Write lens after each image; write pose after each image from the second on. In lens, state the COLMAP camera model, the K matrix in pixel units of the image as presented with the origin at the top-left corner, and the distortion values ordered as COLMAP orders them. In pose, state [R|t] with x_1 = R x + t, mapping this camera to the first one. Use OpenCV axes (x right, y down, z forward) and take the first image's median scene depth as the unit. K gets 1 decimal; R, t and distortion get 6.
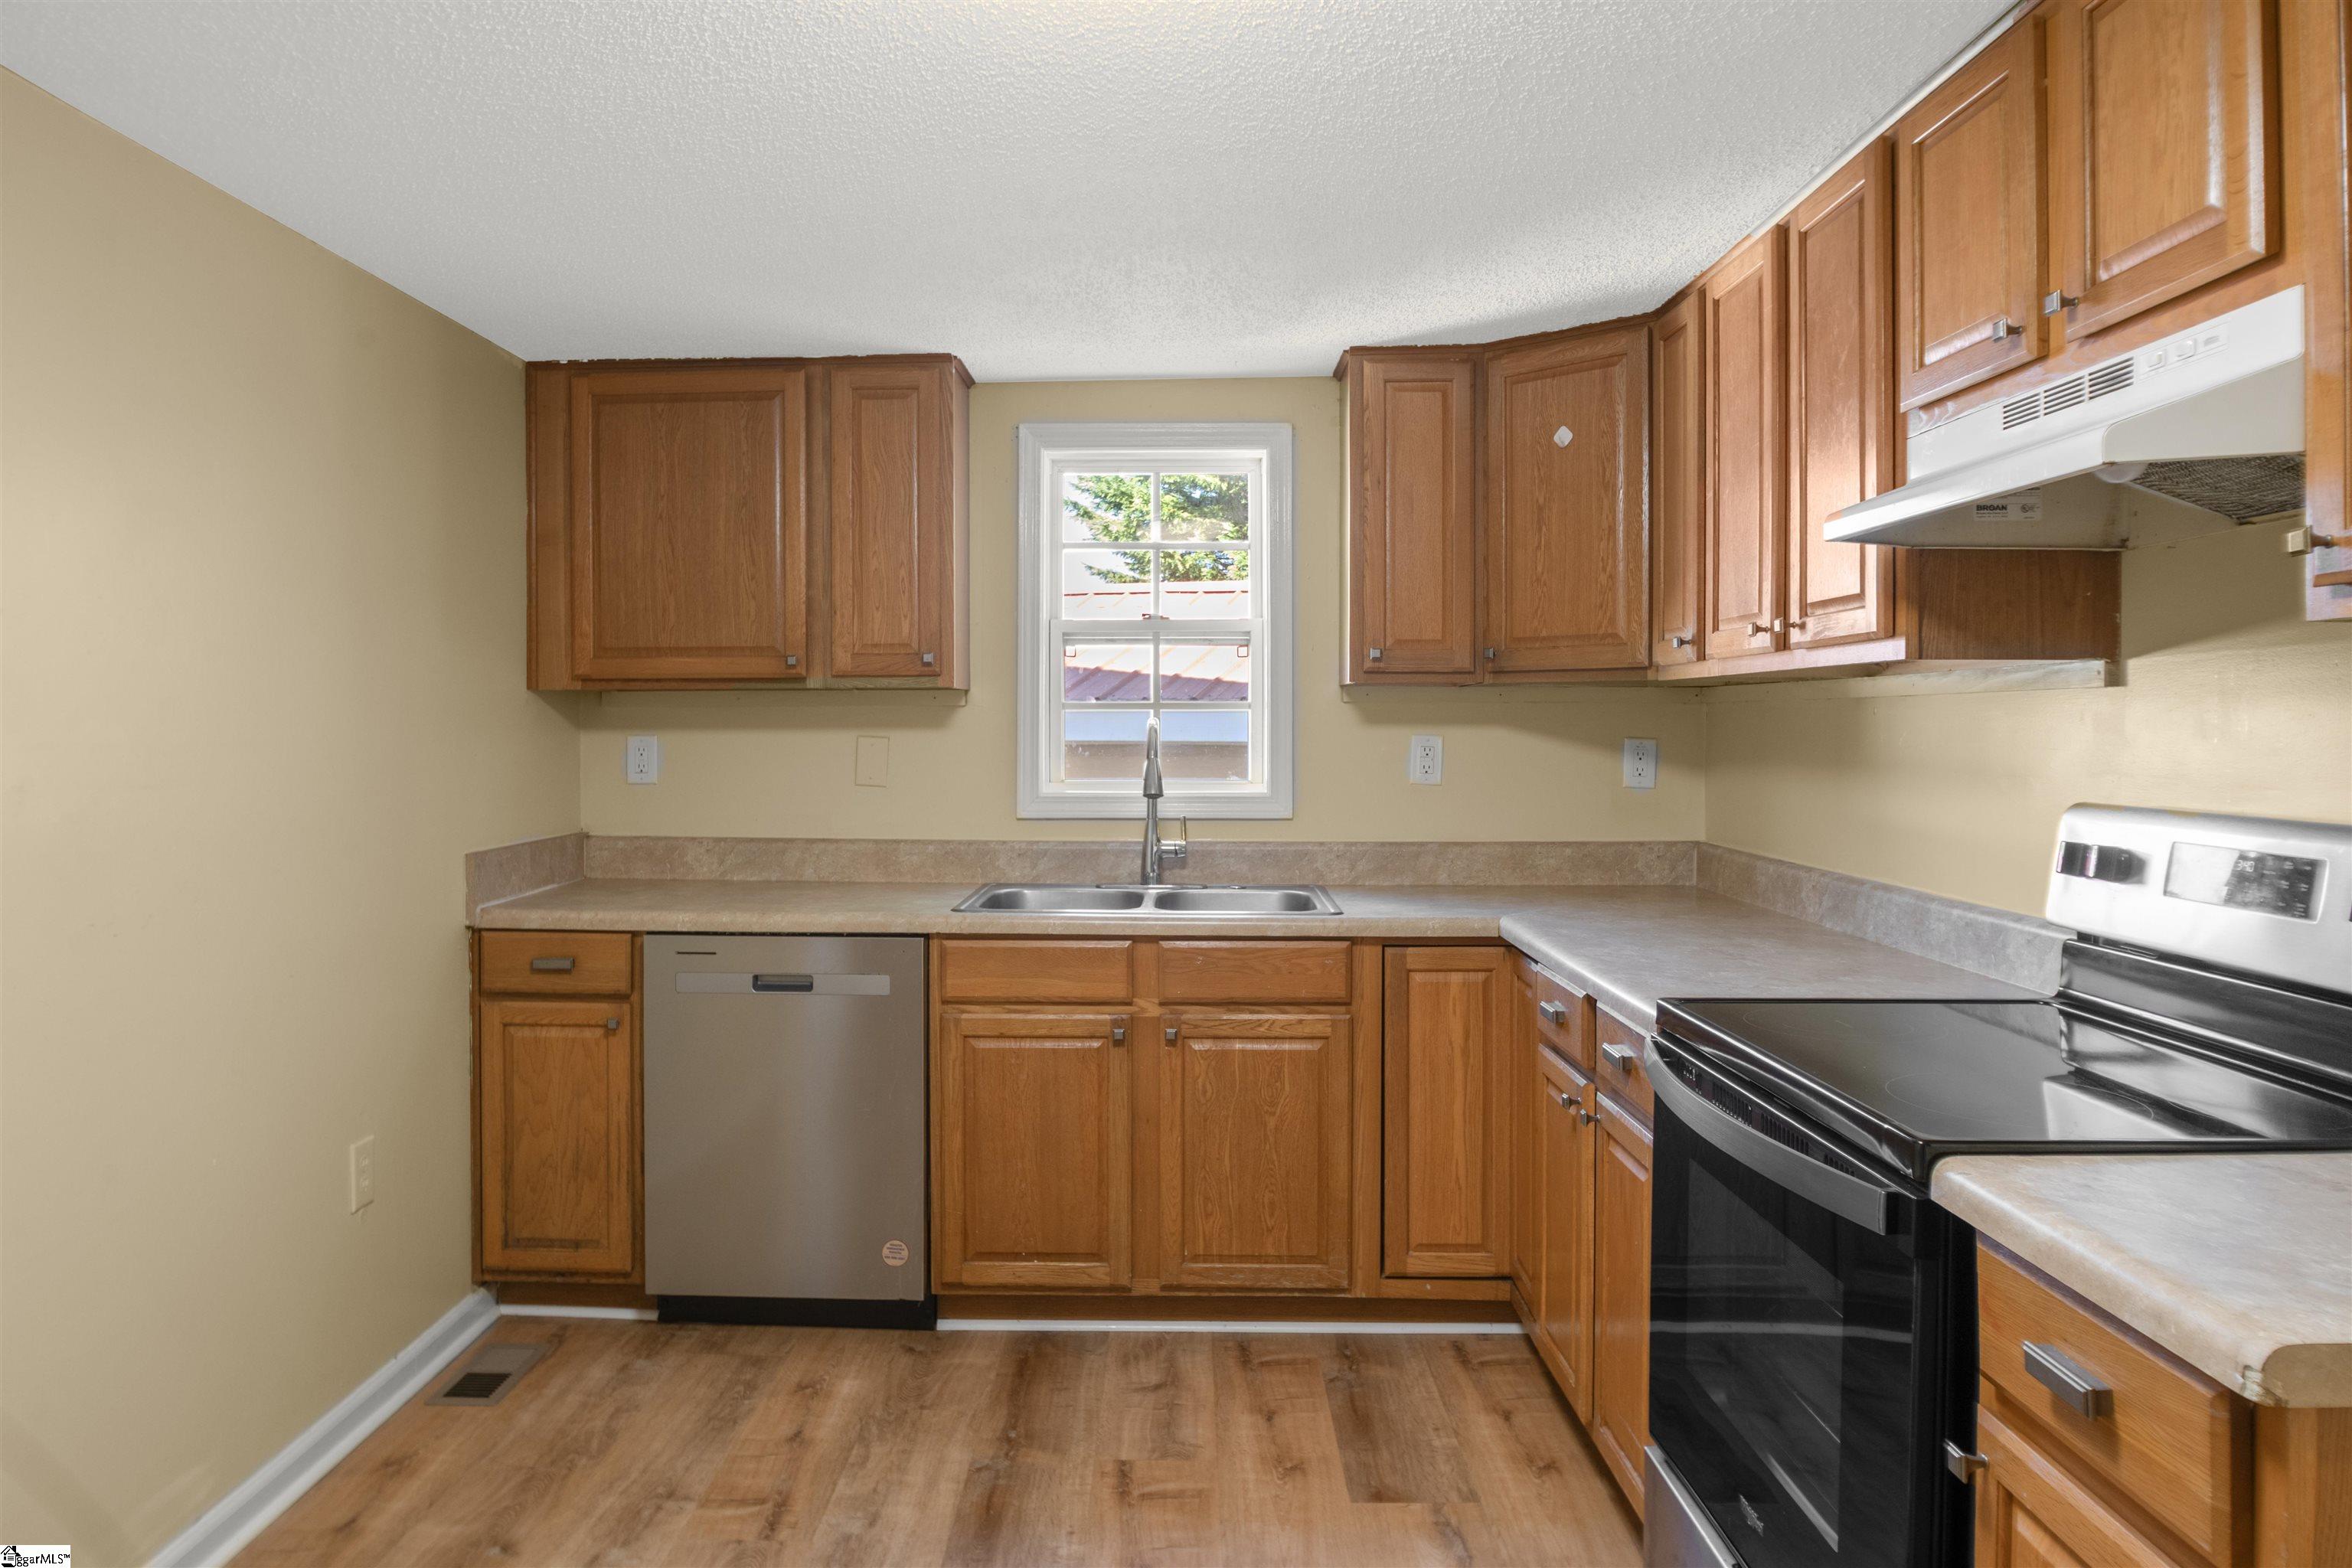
lens RADIAL K [[1552.5, 0, 1151.1], [0, 1552.5, 743.4], [0, 0, 1]] dist [-0.034862, 0.000982]
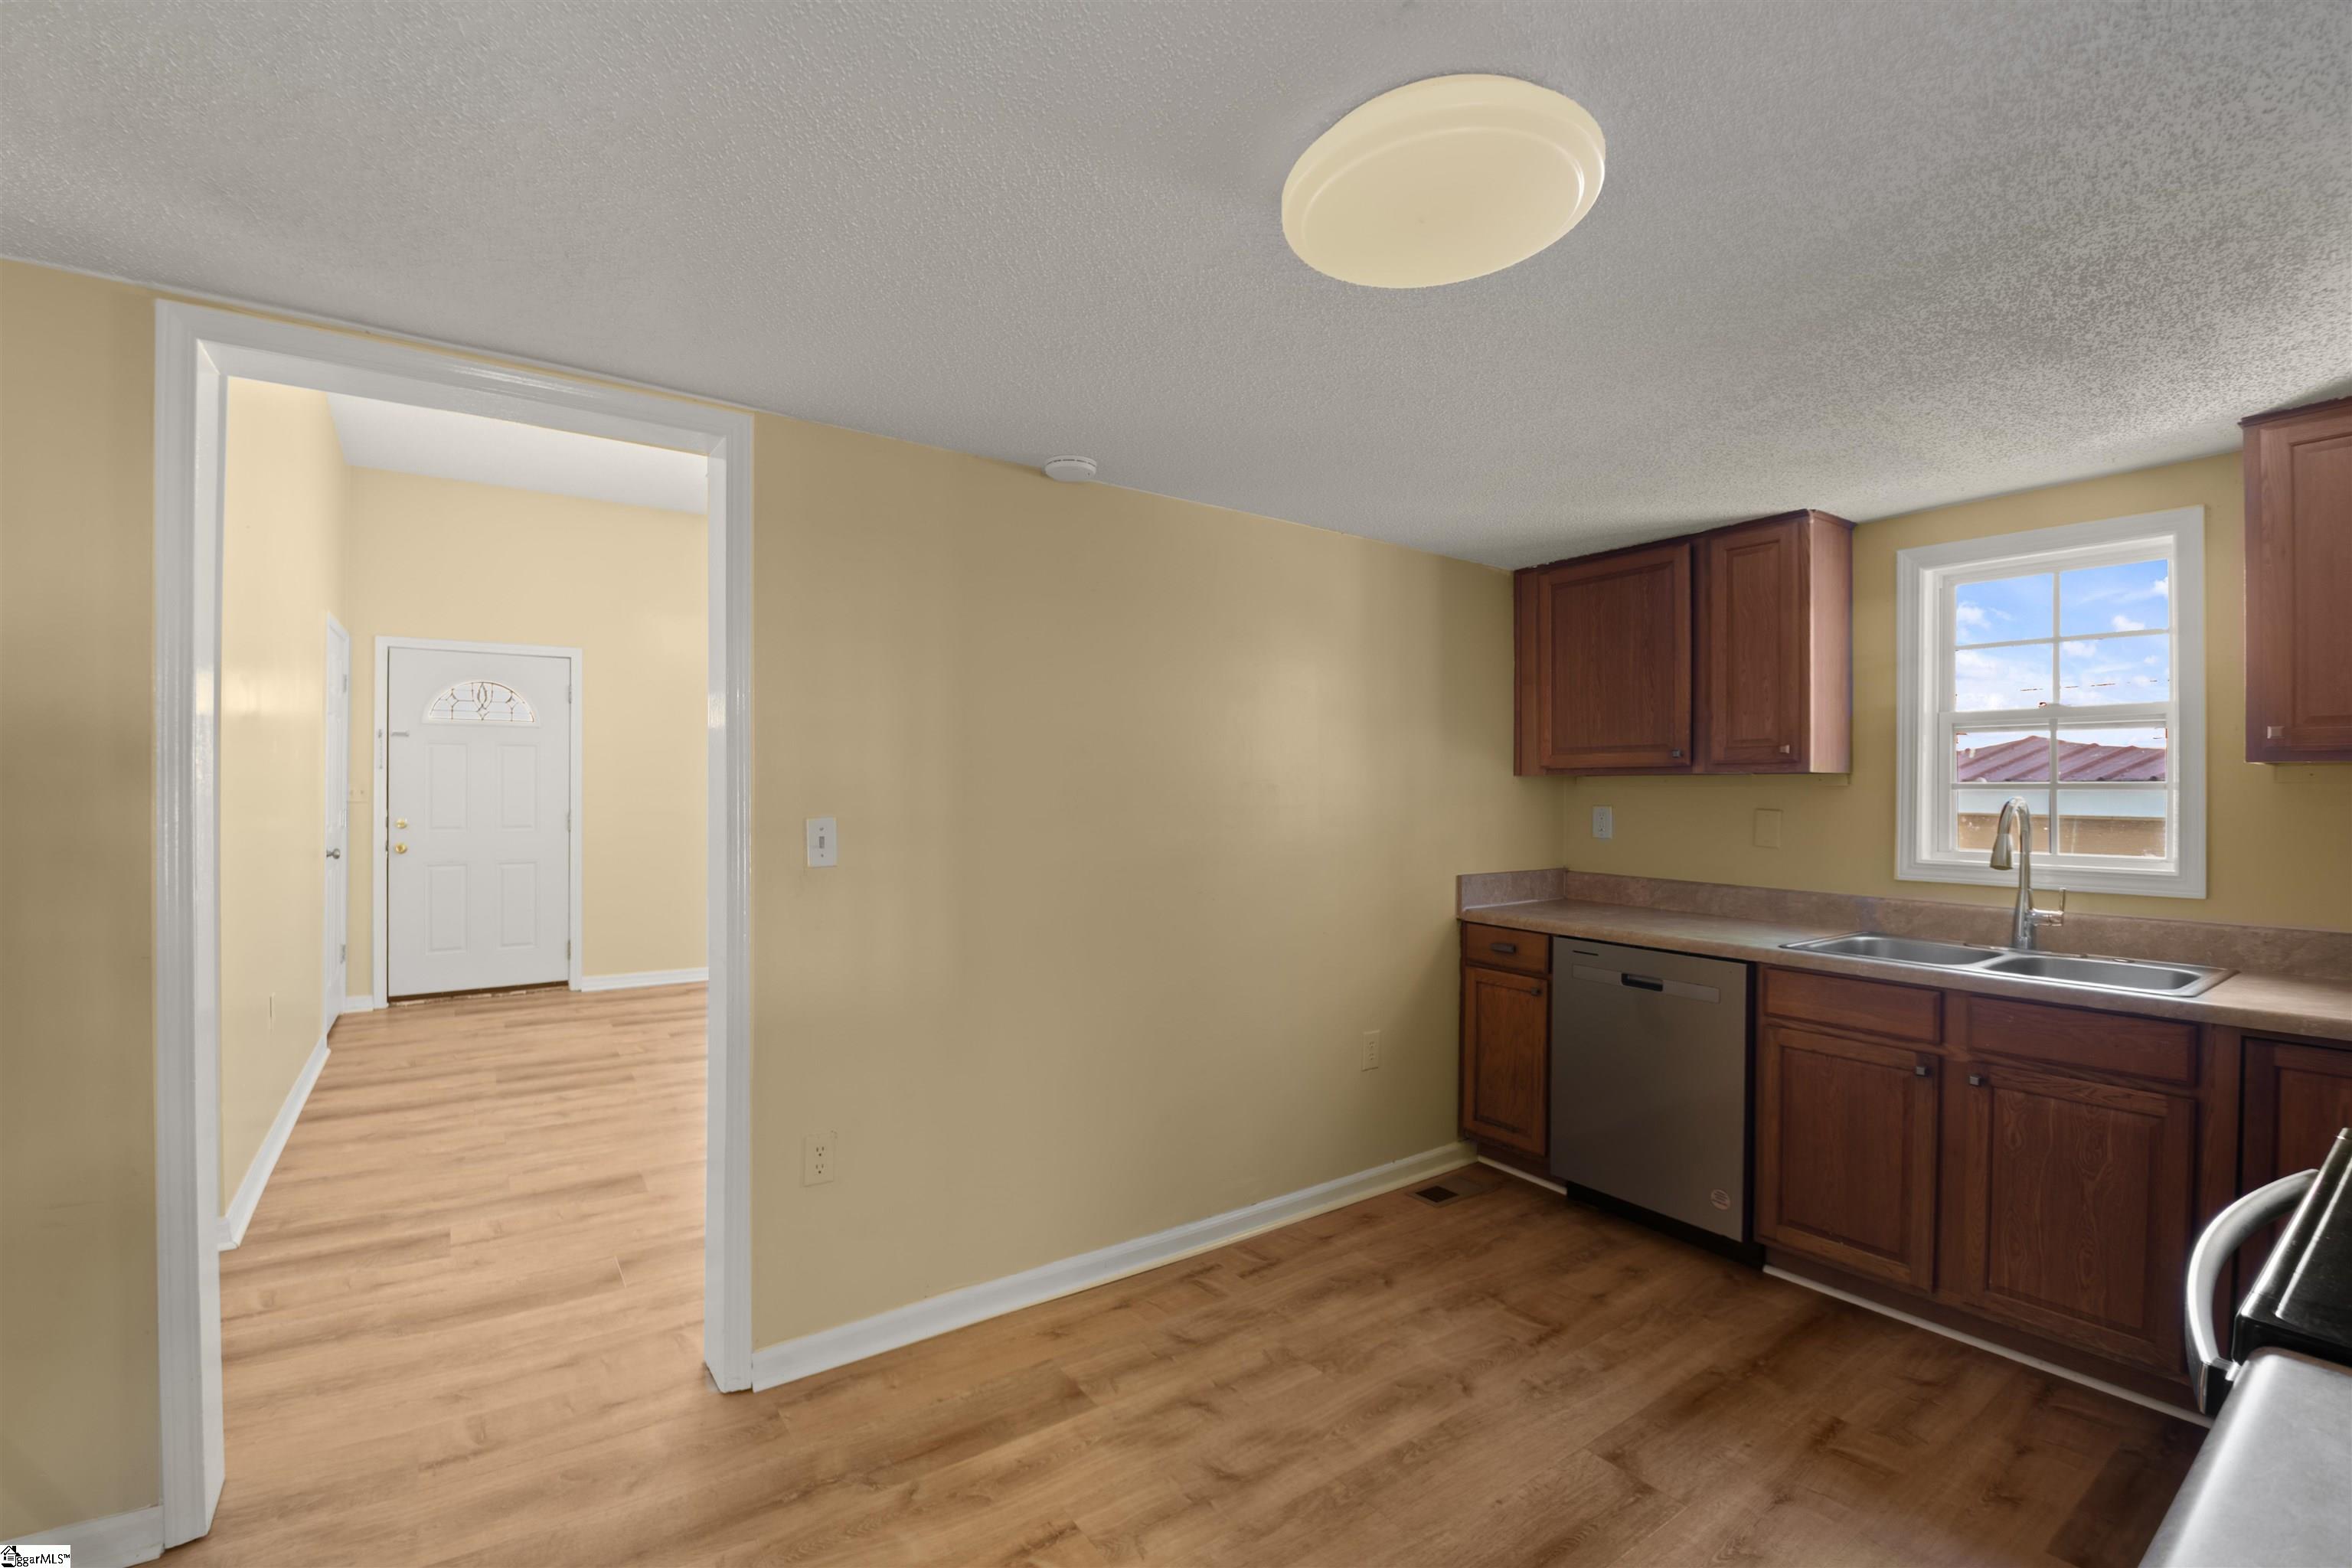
lens RADIAL K [[1012.9, 0, 1134.8], [0, 1012.9, 792.8], [0, 0, 1]] dist [-0.012391, -0.012230]
pose [[0.574492, 0.004841, -0.818496, 0.248221], [-0.017915, 0.999817, -0.006661, -0.003844], [0.818314, 0.018489, 0.574474, 0.088212]]
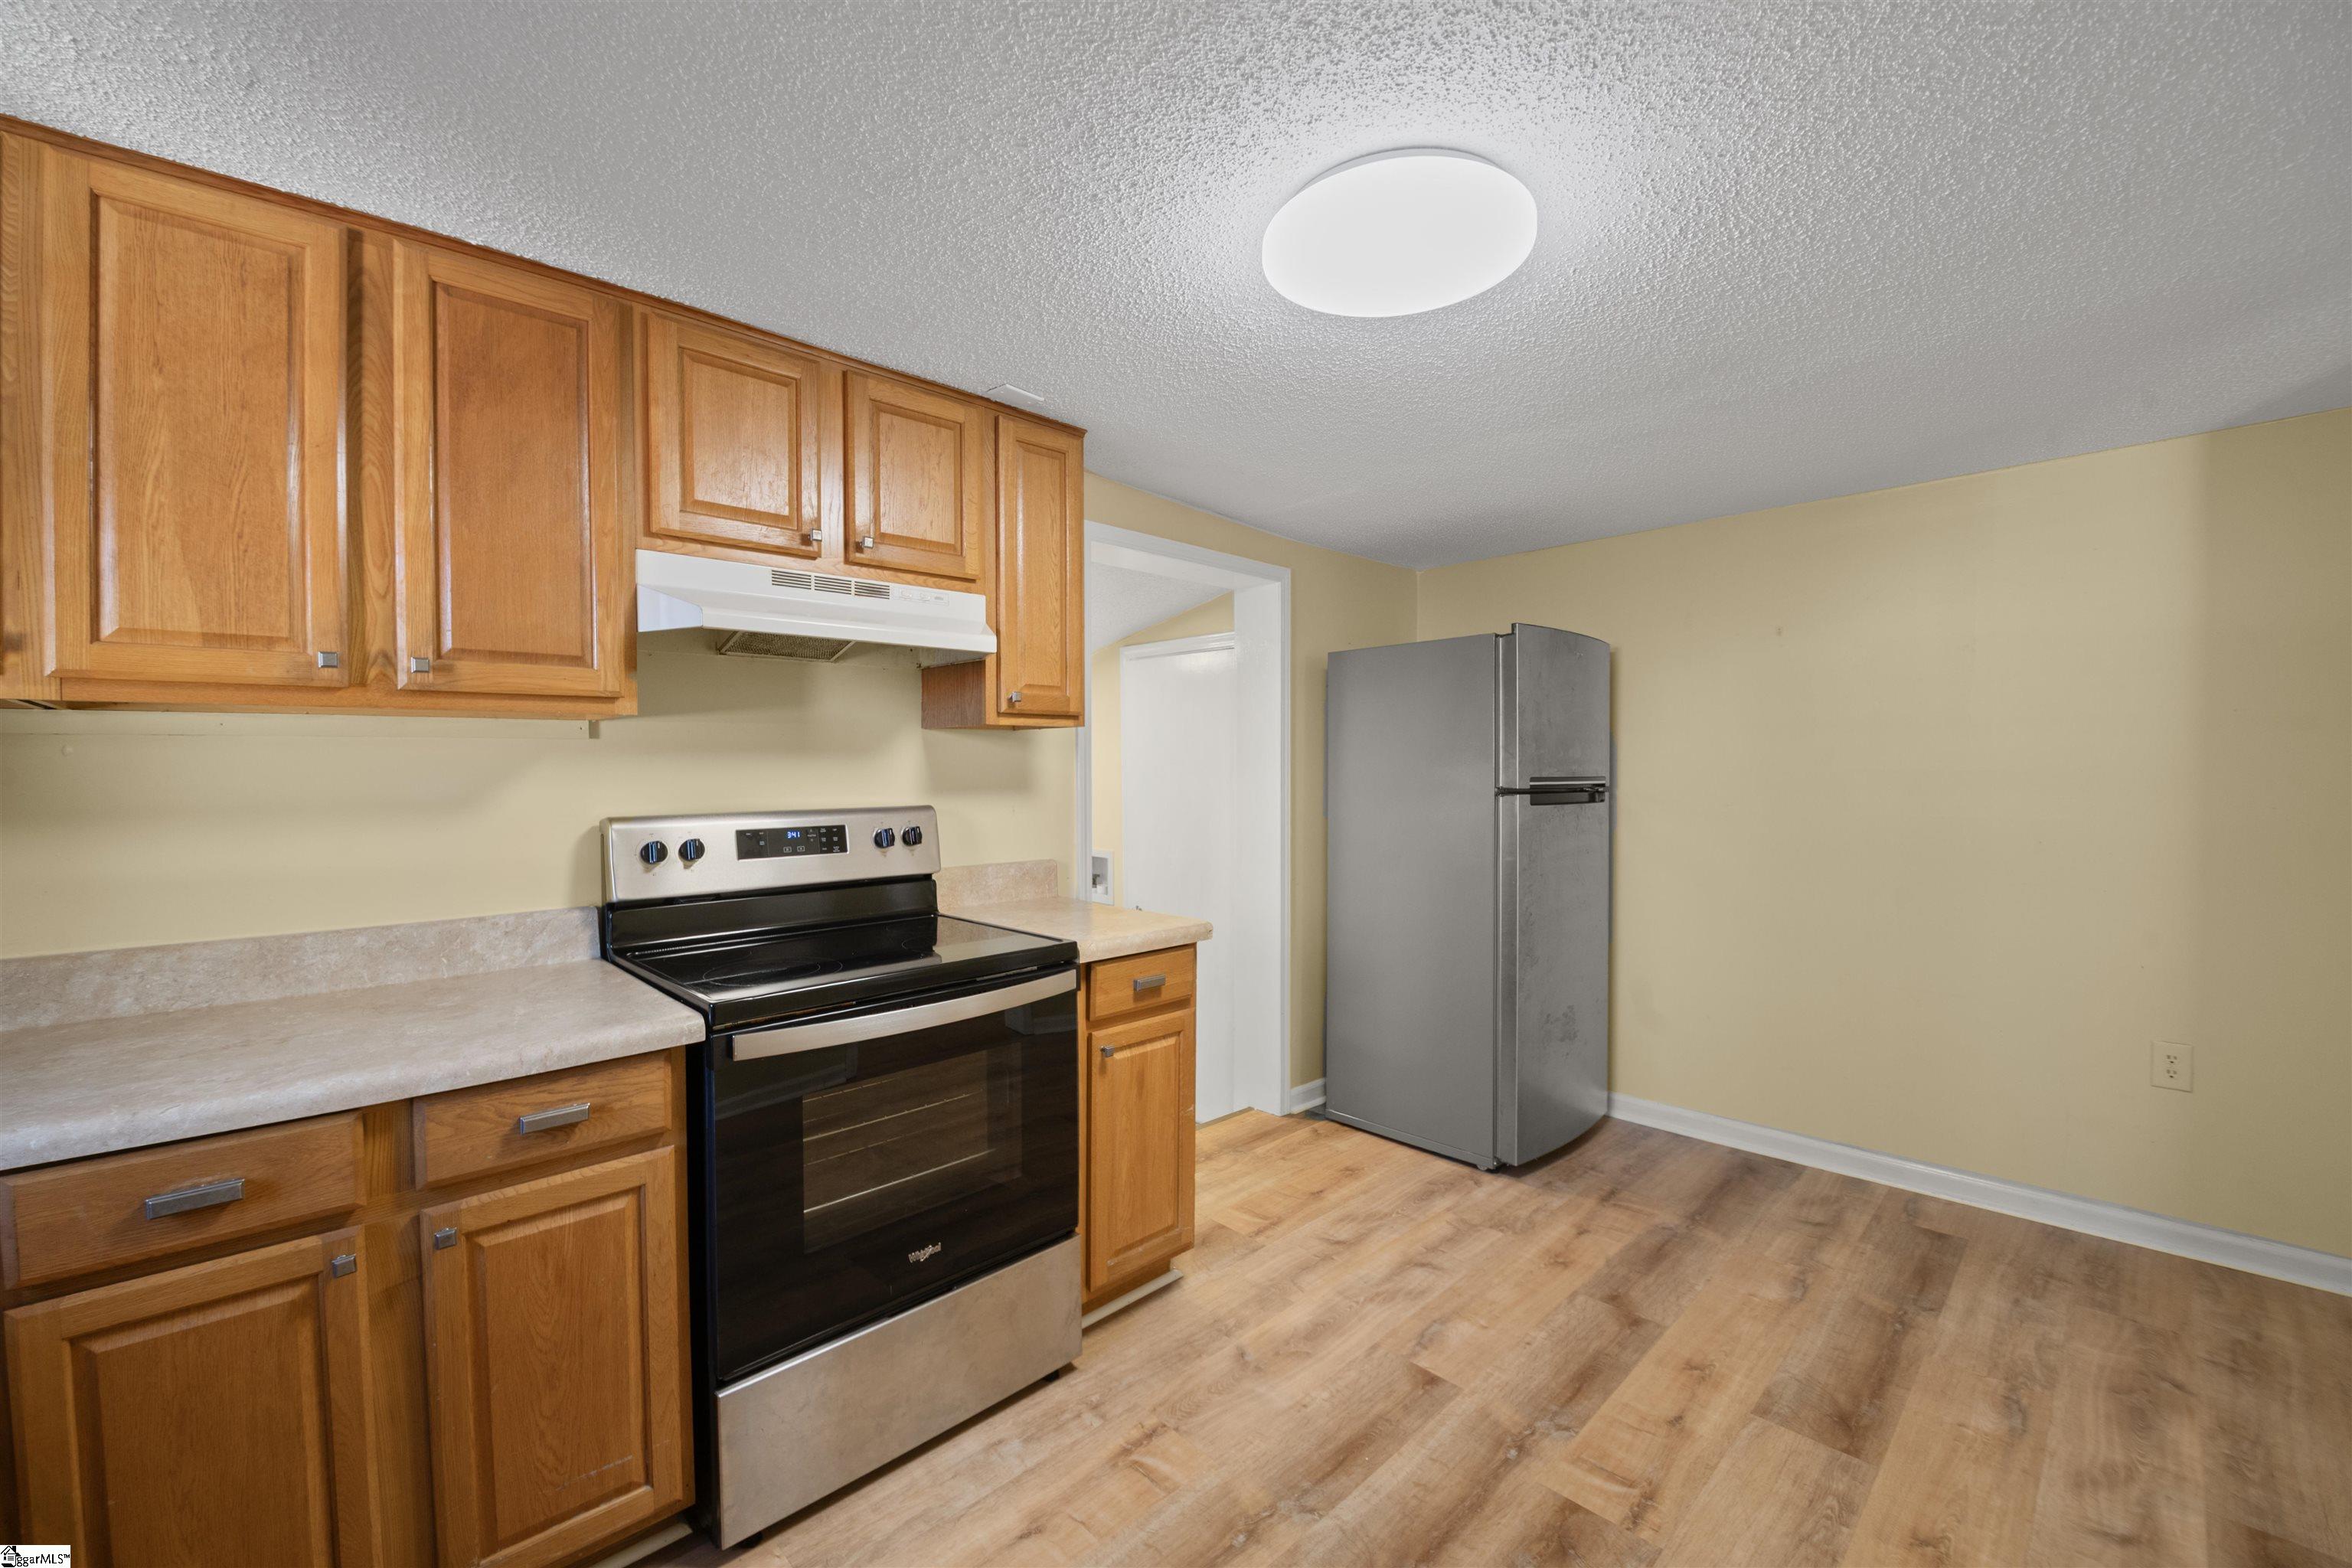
lens RADIAL K [[940.2, 0, 1160.6], [0, 940.2, 781.6], [0, 0, 1]] dist [-0.002163, -0.013665]
pose [[-0.700589, -0.017646, 0.713346, -0.264647], [0.008652, 0.999411, 0.033219, -0.013668], [-0.713512, 0.029445, -0.700024, 0.820324]]
